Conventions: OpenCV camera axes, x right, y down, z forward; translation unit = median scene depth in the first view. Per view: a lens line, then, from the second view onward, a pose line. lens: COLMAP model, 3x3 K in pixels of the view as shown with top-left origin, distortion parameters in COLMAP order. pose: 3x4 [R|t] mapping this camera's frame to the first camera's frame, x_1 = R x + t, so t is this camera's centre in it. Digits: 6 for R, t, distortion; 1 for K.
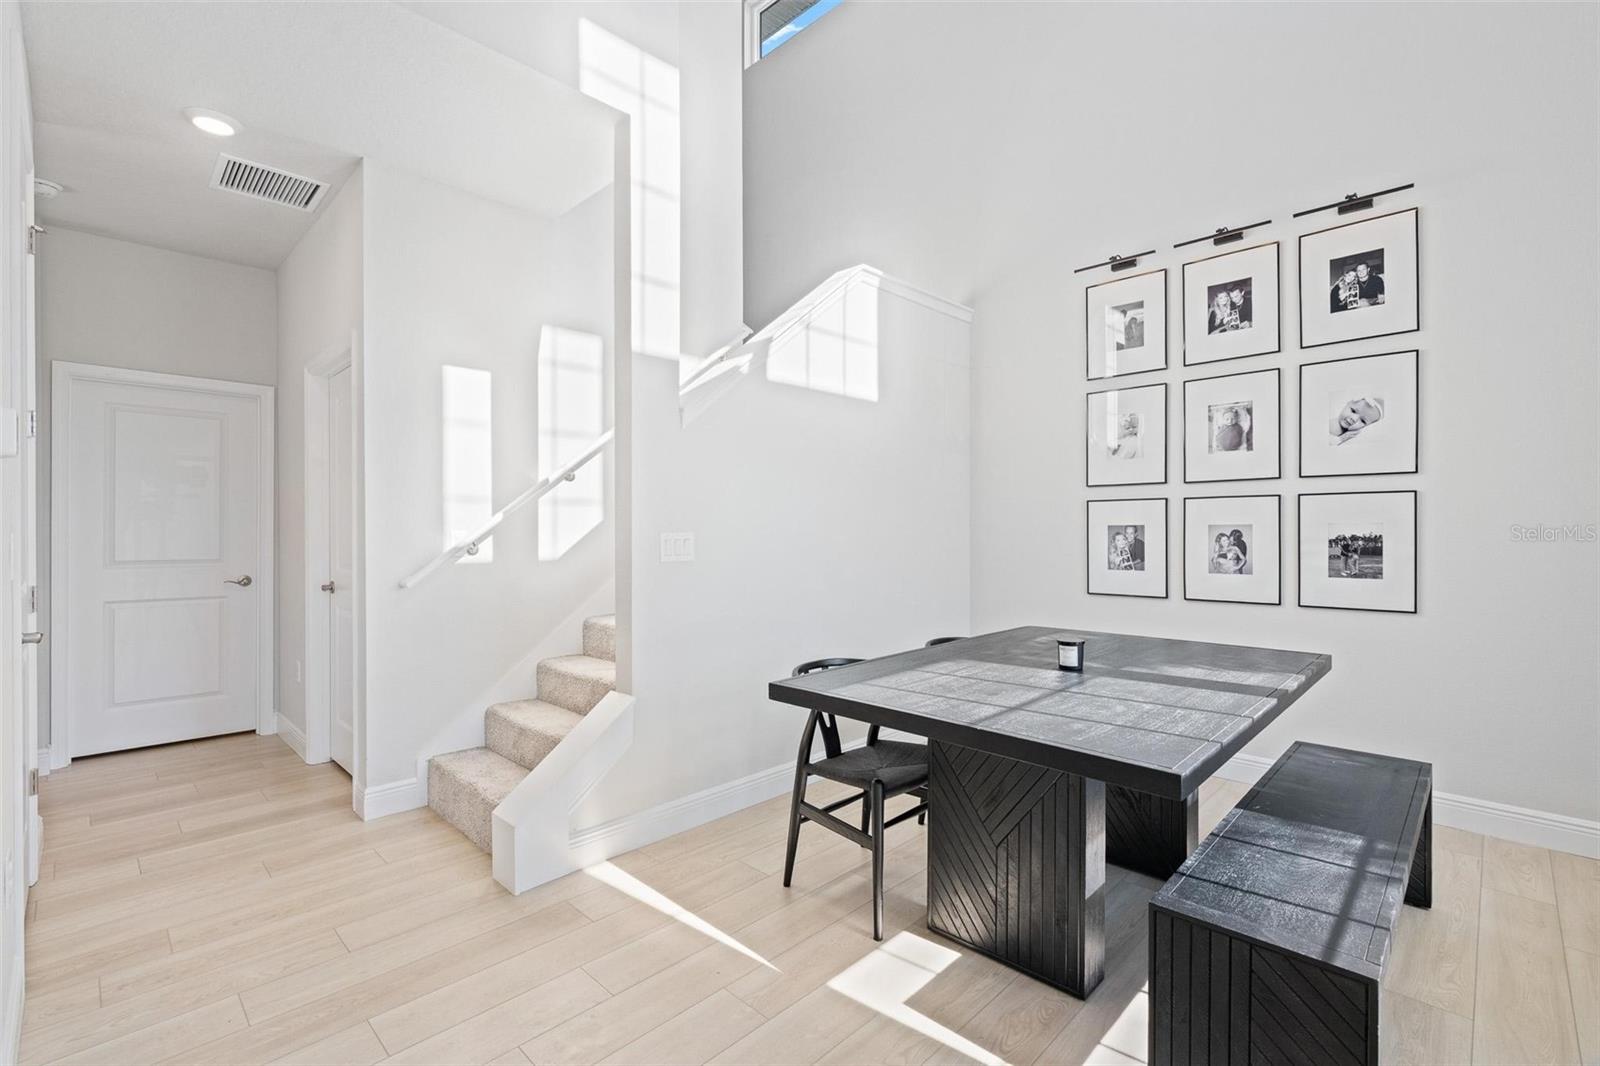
lens RADIAL K [[718.6, 0, 790.7], [0, 718.6, 529.2], [0, 0, 1]] dist [-0.001981, 0.000475]
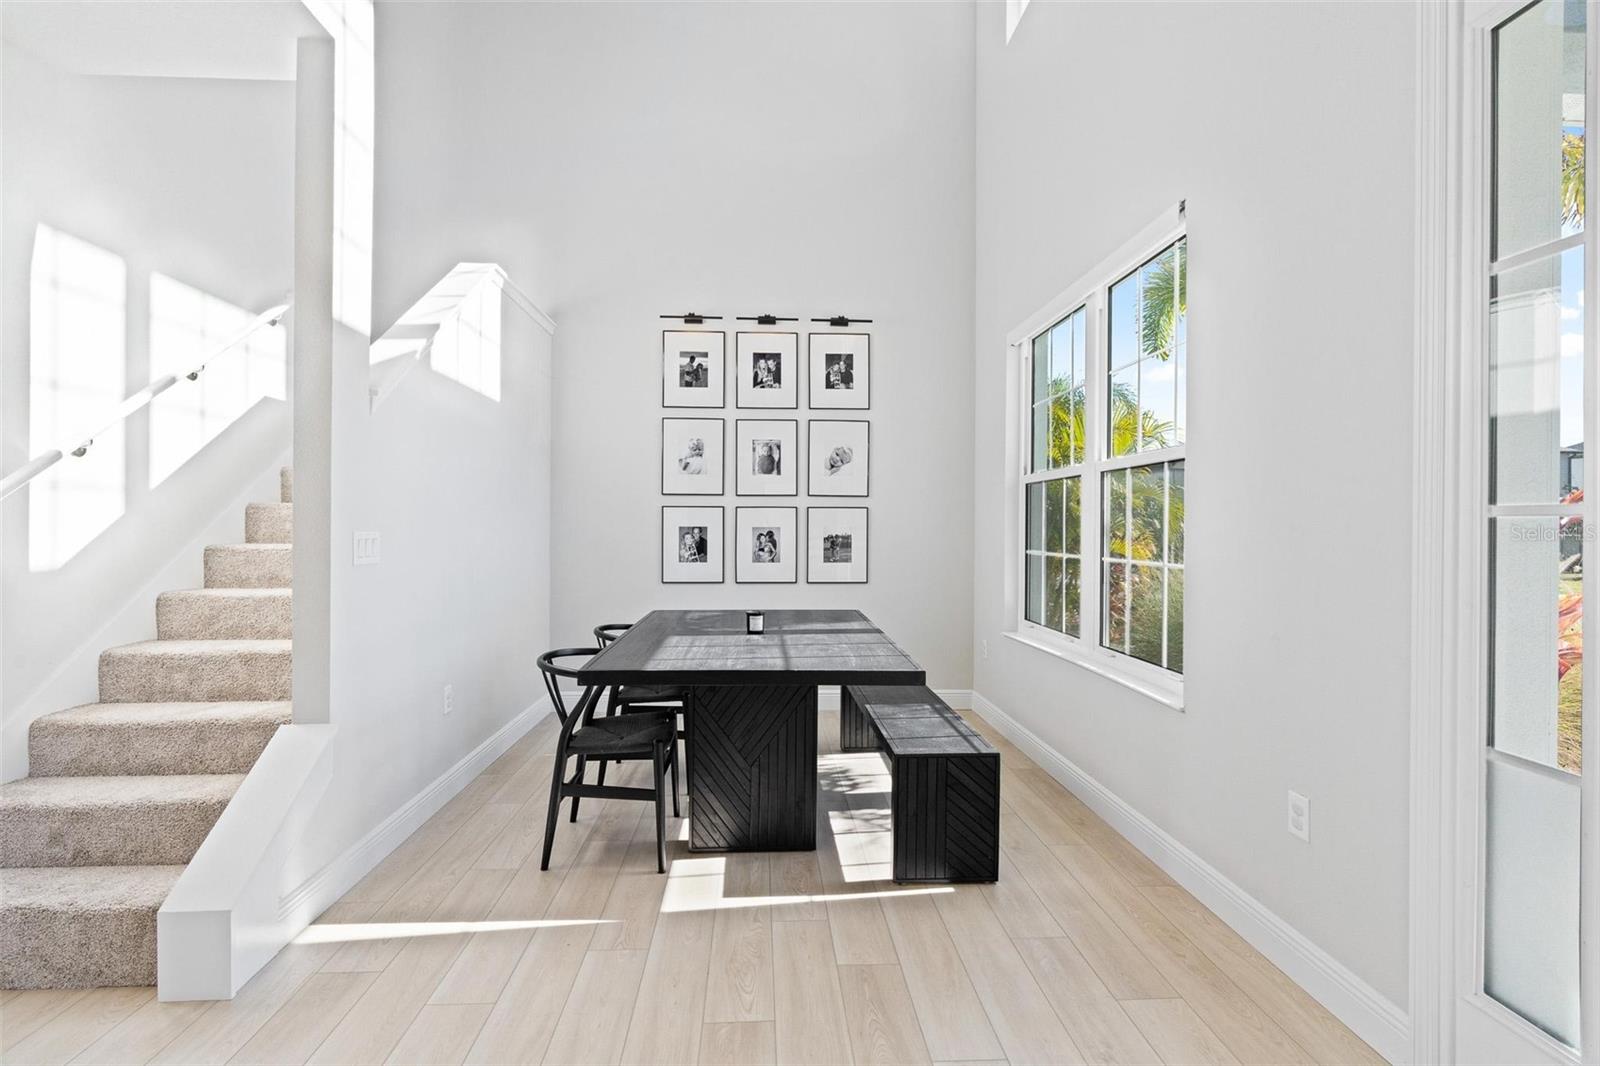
lens RADIAL K [[718.6, 0, 790.7], [0, 718.6, 529.2], [0, 0, 1]] dist [-0.001981, 0.000475]
pose [[0.675837, 0.006409, 0.737024, -0.404446], [-0.007179, 0.999972, -0.002112, 0.000317], [-0.737017, -0.003863, 0.675864, 0.023677]]
